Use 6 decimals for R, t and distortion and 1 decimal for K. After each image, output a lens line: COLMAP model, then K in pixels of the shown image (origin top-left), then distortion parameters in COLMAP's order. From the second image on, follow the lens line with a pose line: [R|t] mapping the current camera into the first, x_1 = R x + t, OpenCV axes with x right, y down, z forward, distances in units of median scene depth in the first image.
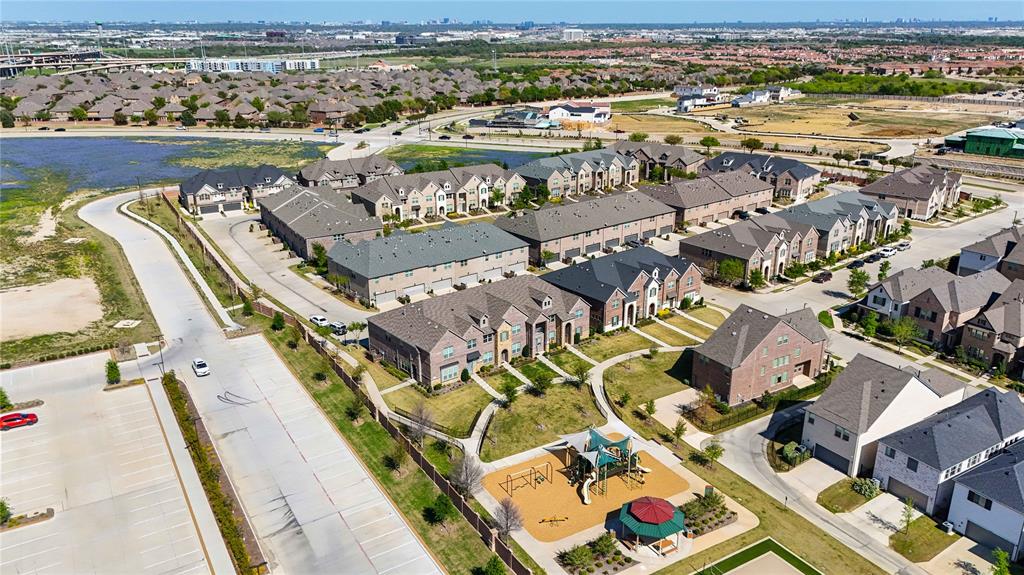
lens RADIAL K [[760.1, 0, 510.6], [0, 760.1, 292.3], [0, 0, 1]] dist [0.049025, -0.032774]
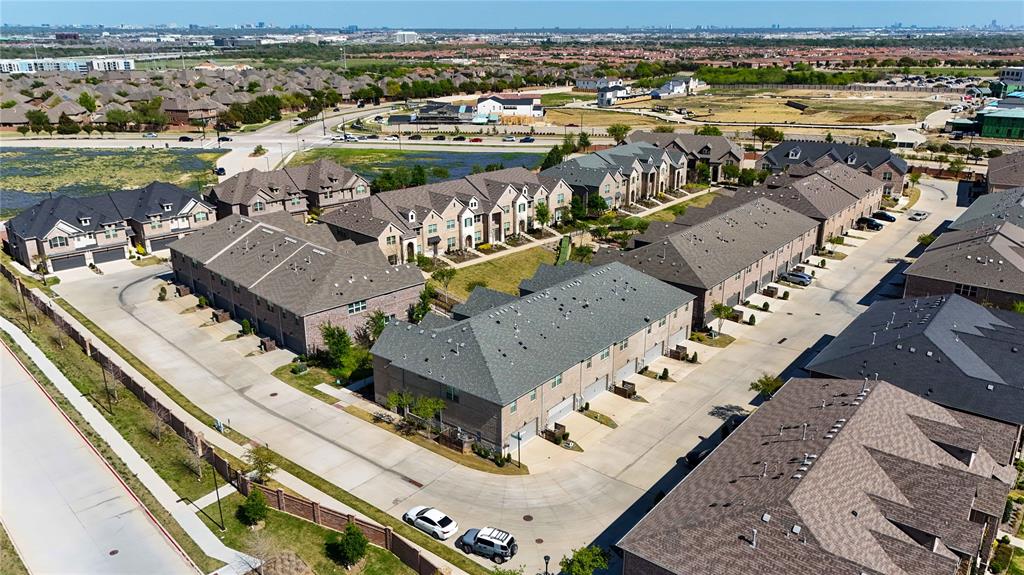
lens RADIAL K [[760.1, 0, 511.3], [0, 760.1, 283.7], [0, 0, 1]] dist [0.049025, -0.032774]
pose [[0.974987, -0.069846, 0.211001, -0.120135], [0.073527, 0.997247, -0.009640, -0.039228], [-0.209747, 0.024913, 0.977438, 0.225816]]
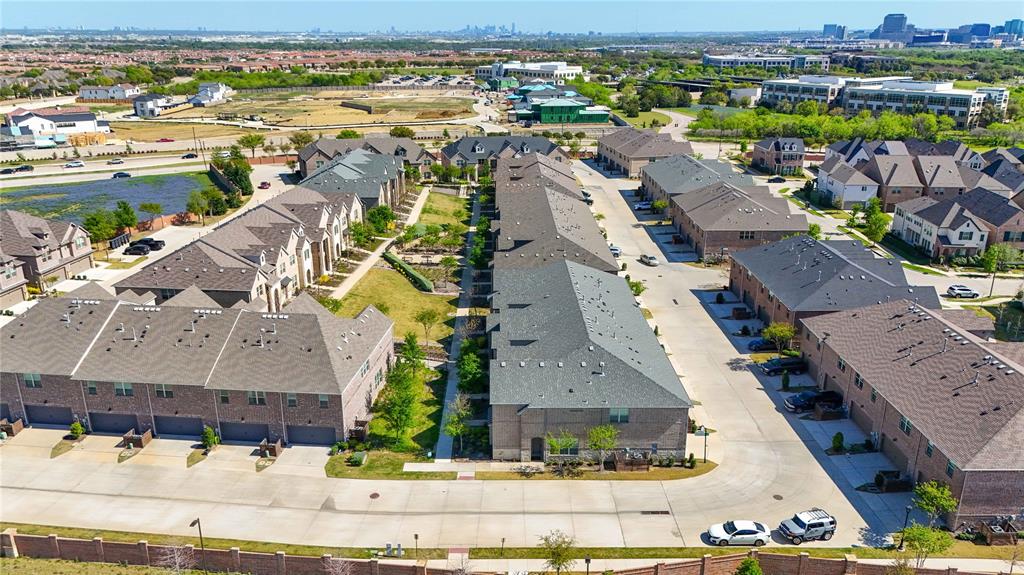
lens RADIAL K [[760.1, 0, 512.6], [0, 760.1, 286.5], [0, 0, 1]] dist [0.049025, -0.032774]
pose [[0.612380, -0.247968, 0.750668, -0.259598], [0.261399, 0.959638, 0.103754, -0.074304], [-0.746098, 0.132687, 0.652482, 0.326795]]
